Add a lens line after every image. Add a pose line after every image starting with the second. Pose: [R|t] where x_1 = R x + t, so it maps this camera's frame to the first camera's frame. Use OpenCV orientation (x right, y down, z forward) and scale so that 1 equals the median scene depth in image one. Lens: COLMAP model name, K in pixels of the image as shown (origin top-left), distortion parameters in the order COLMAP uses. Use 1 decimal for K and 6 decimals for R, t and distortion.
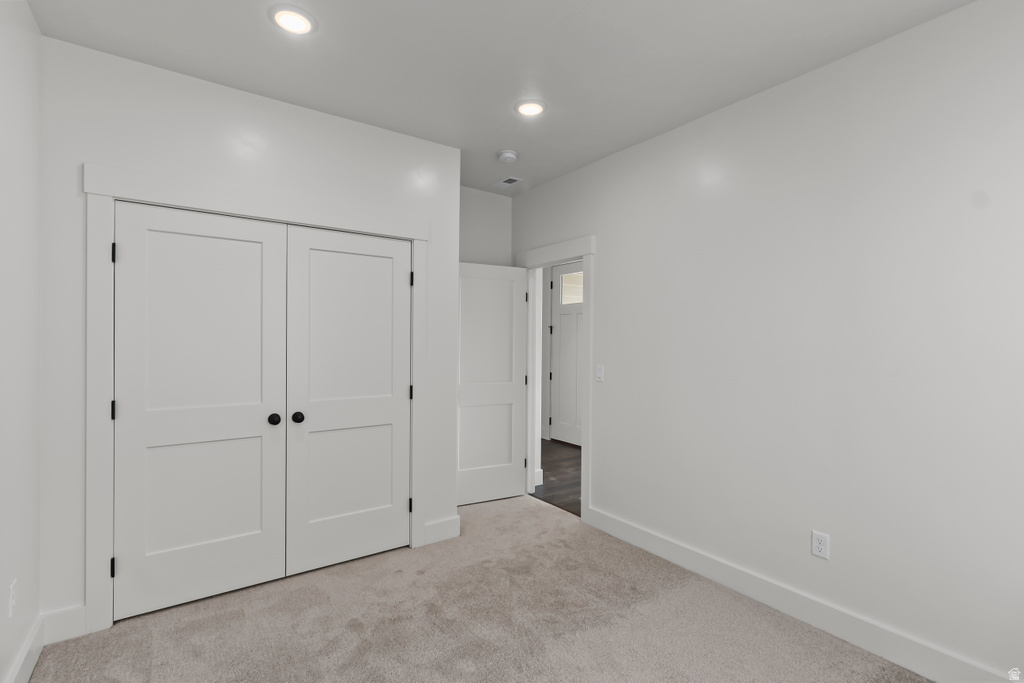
lens RADIAL K [[477.0, 0, 516.7], [0, 477.0, 344.1], [0, 0, 1]] dist [0.002607, 0.000190]
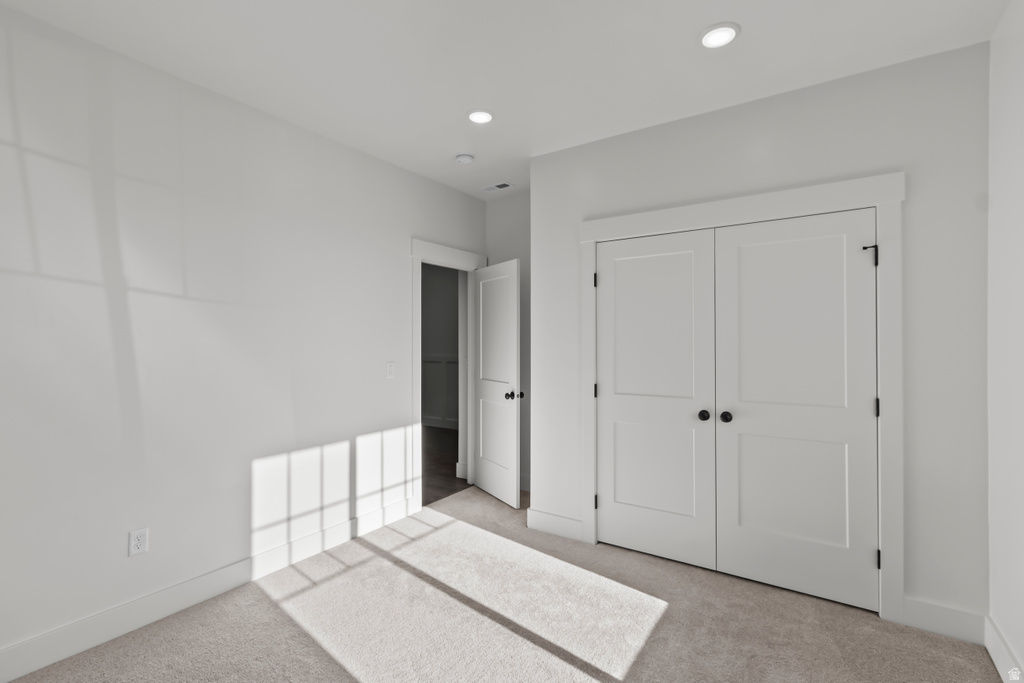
lens RADIAL K [[477.0, 0, 515.2], [0, 477.0, 341.1], [0, 0, 1]] dist [0.002607, 0.000190]
pose [[0.345580, -0.010594, -0.938329, 0.338206], [0.000434, 0.999938, -0.011129, 0.005203], [0.938389, 0.003438, 0.345563, 0.240131]]
